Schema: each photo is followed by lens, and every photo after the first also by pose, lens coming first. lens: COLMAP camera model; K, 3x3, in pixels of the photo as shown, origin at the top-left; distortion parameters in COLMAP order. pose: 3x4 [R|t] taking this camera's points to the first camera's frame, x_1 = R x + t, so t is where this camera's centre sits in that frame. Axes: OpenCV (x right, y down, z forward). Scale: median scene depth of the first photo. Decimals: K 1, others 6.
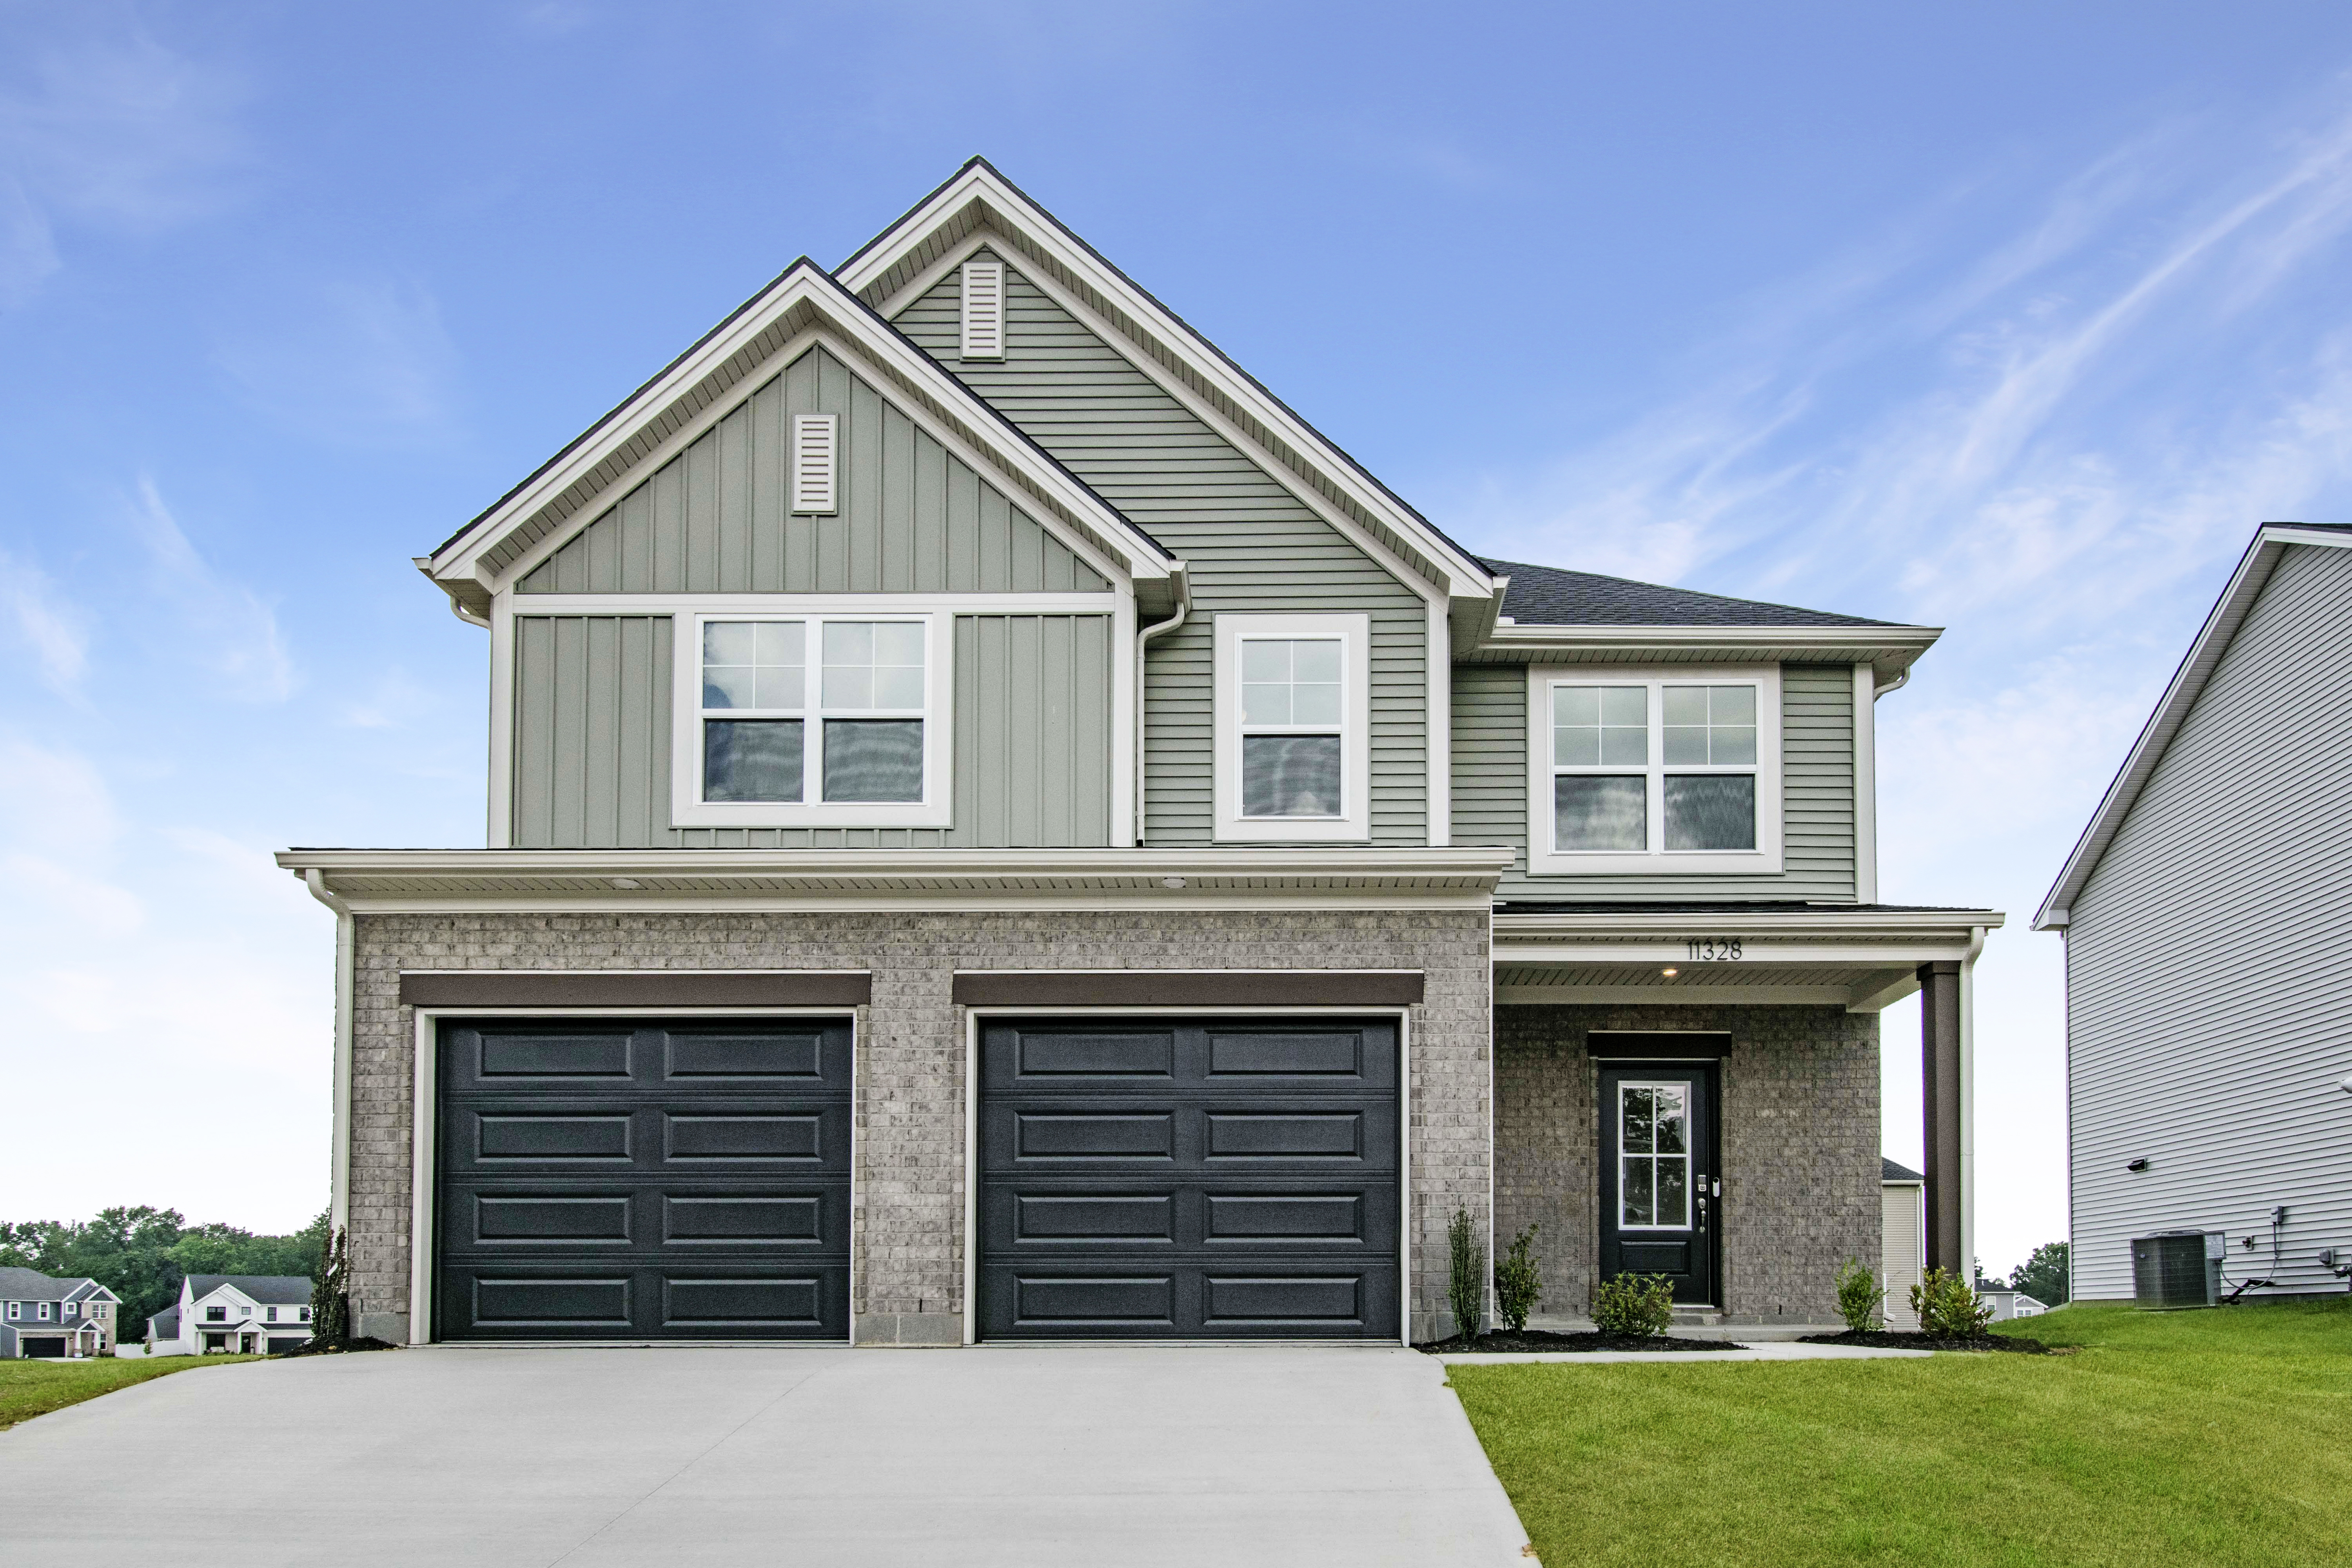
lens RADIAL K [[1532.2, 0, 1179.0], [0, 1532.2, 959.3], [0, 0, 1]] dist [-0.001906, -0.000936]
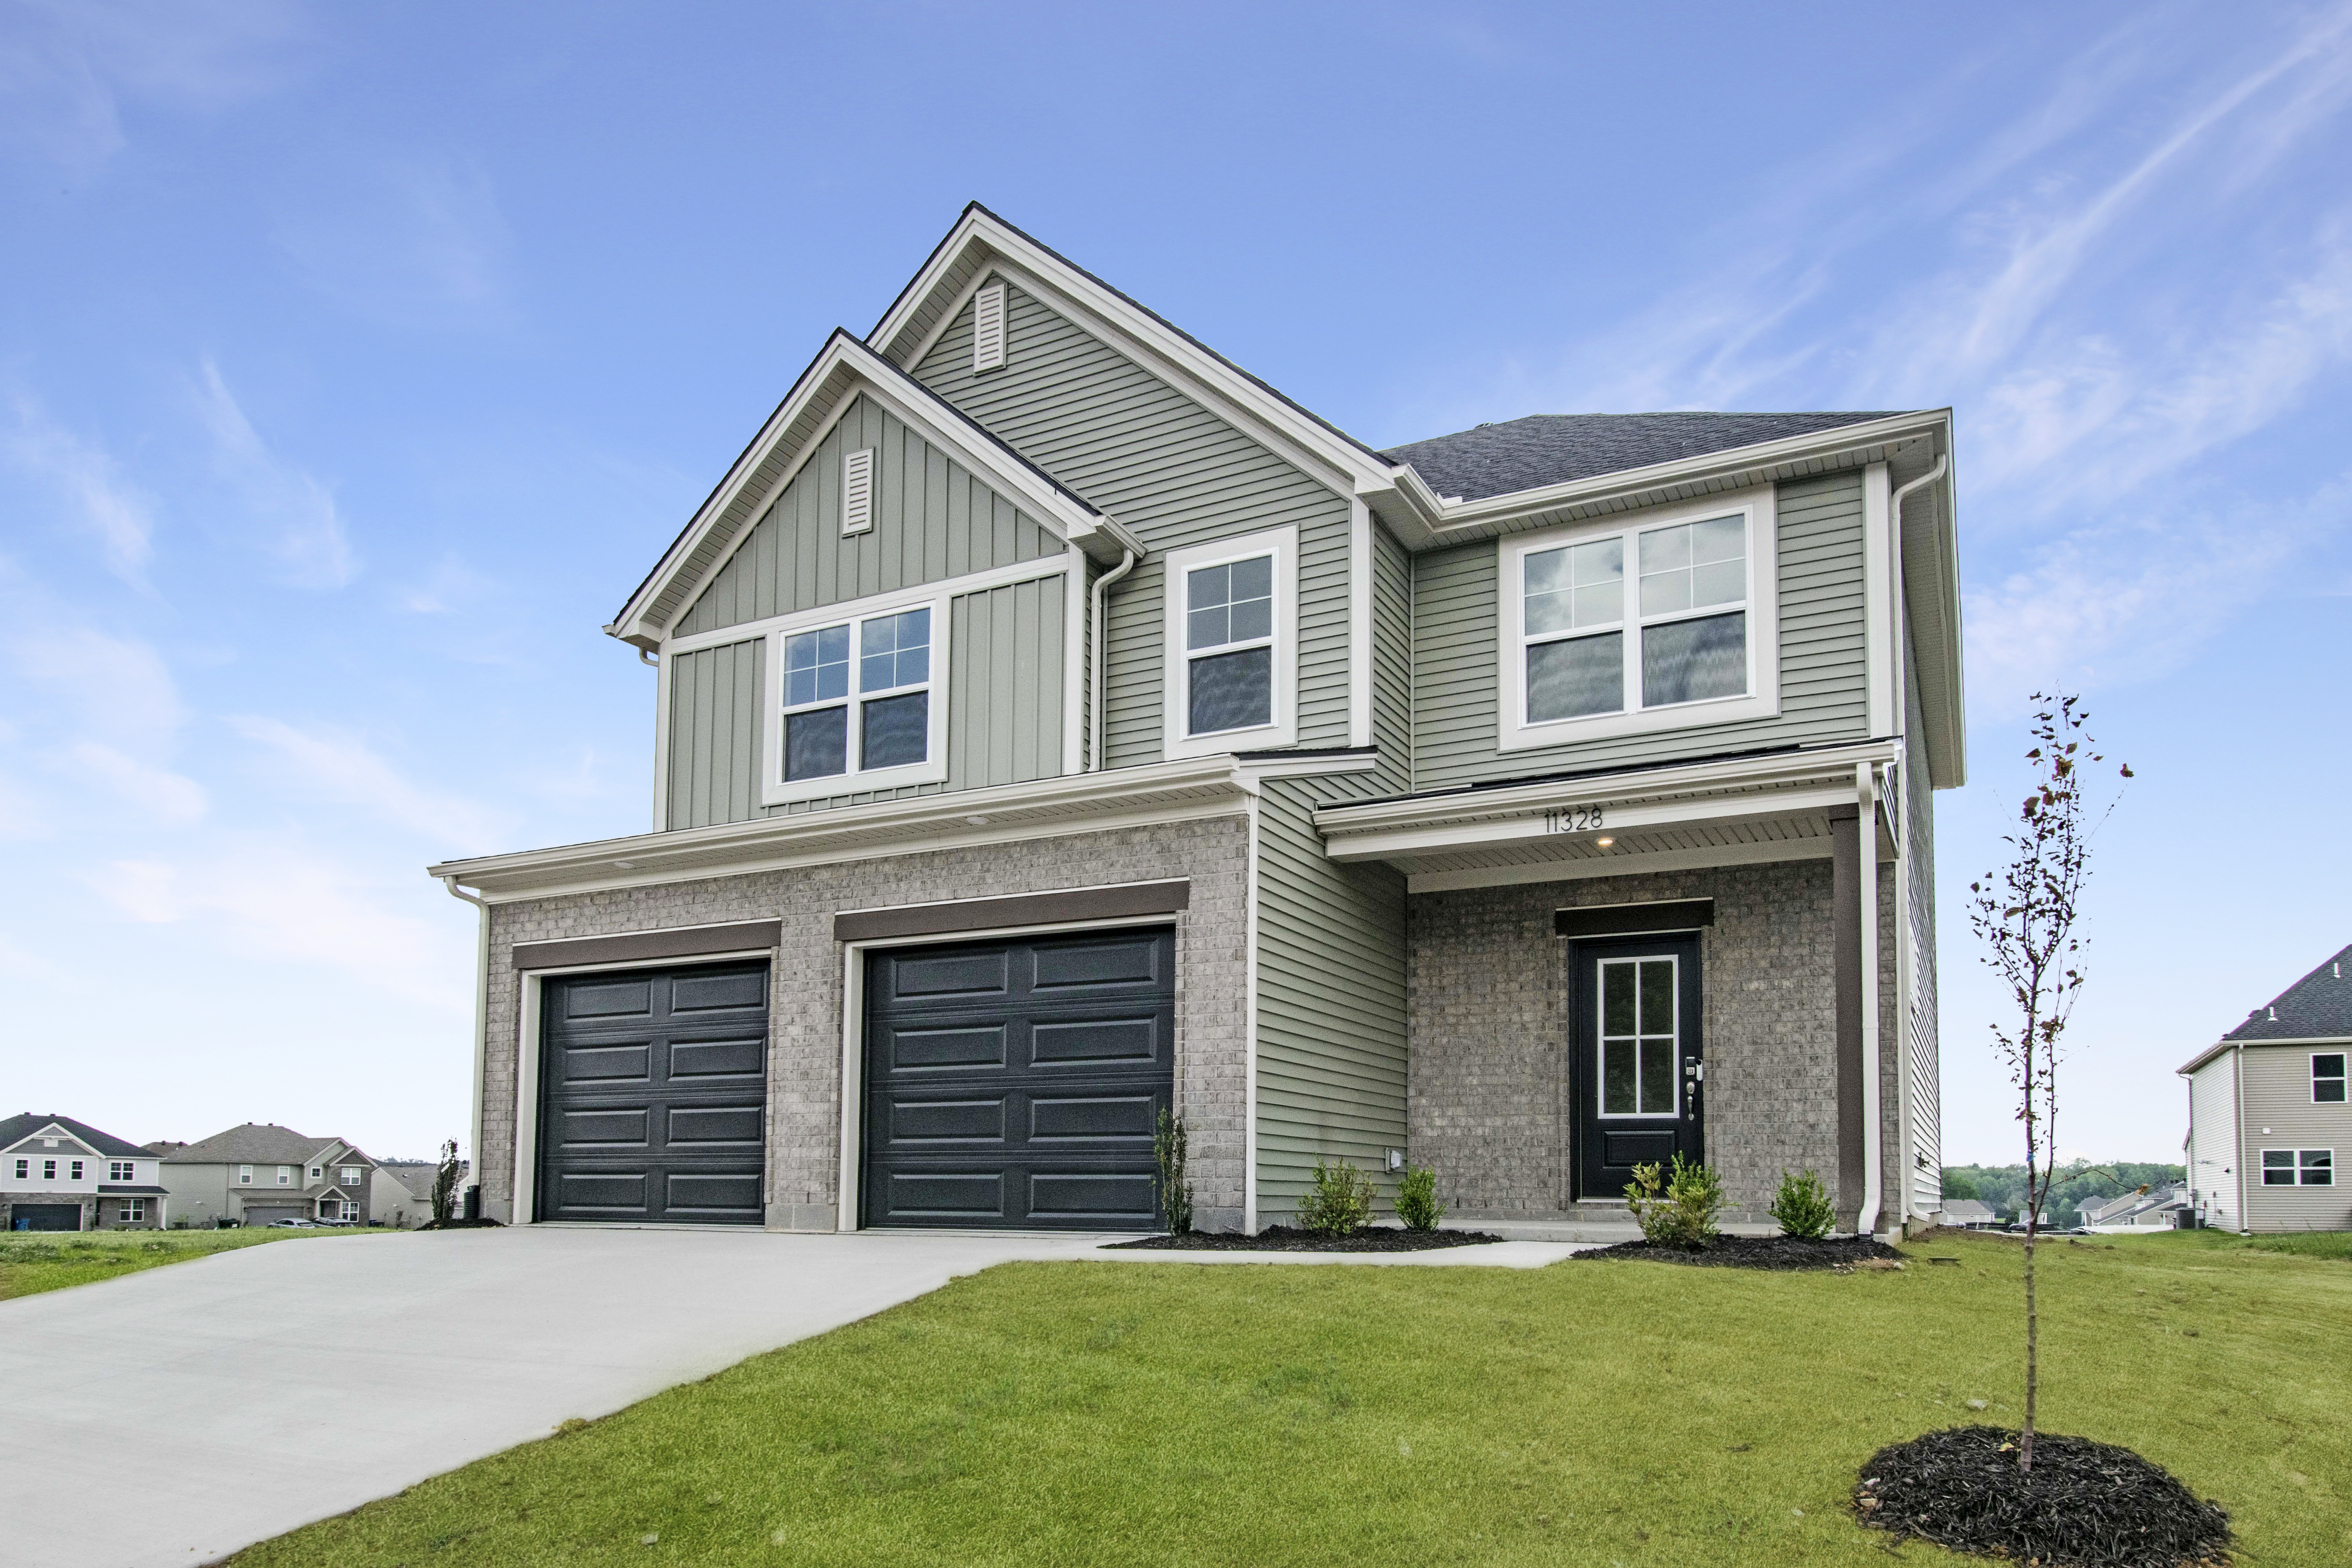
lens RADIAL K [[1467.1, 0, 1176.0], [0, 1467.1, 784.0], [0, 0, 1]] dist [0.000599, -0.001031]
pose [[0.891356, -0.115531, -0.438335, 0.481421], [0.096187, 0.993162, -0.066169, 0.007399], [0.442982, 0.016818, 0.896373, 0.075996]]
